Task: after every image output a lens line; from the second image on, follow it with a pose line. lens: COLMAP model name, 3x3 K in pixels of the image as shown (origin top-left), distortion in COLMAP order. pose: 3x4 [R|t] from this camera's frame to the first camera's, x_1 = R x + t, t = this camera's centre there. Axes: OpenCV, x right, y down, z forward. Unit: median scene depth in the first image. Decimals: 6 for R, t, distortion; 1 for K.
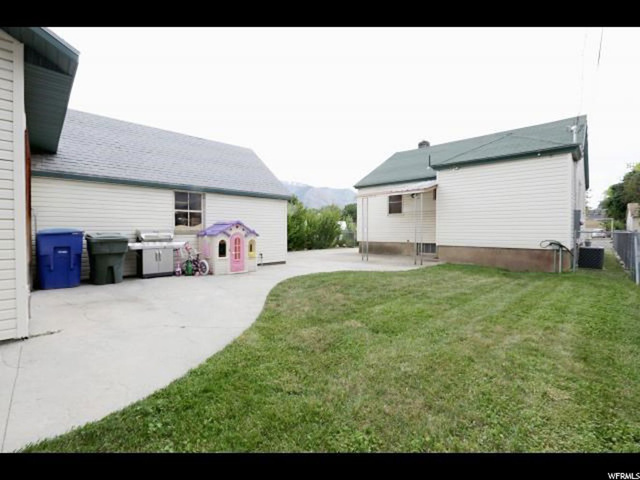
lens RADIAL K [[291.8, 0, 321.2], [0, 291.8, 237.2], [0, 0, 1]] dist [-0.014481, 0.000009]
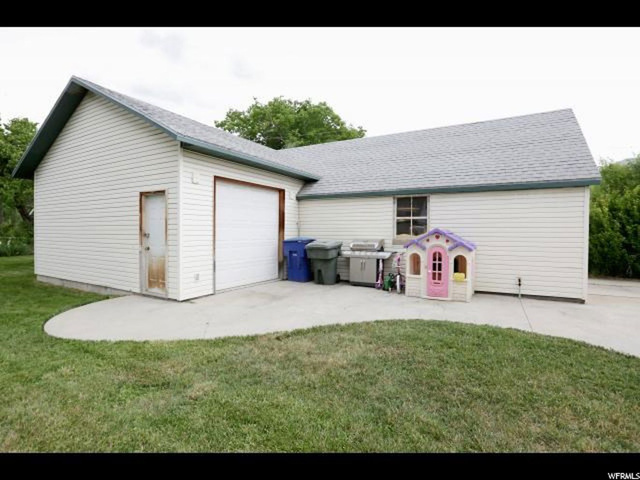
lens RADIAL K [[316.7, 0, 320.9], [0, 316.7, 237.8], [0, 0, 1]] dist [-0.003651, -0.000268]
pose [[0.276181, 0.017644, -0.960944, 0.400356], [-0.024892, 0.999627, 0.011201, -0.034568], [0.960783, 0.020826, 0.276517, 0.488341]]
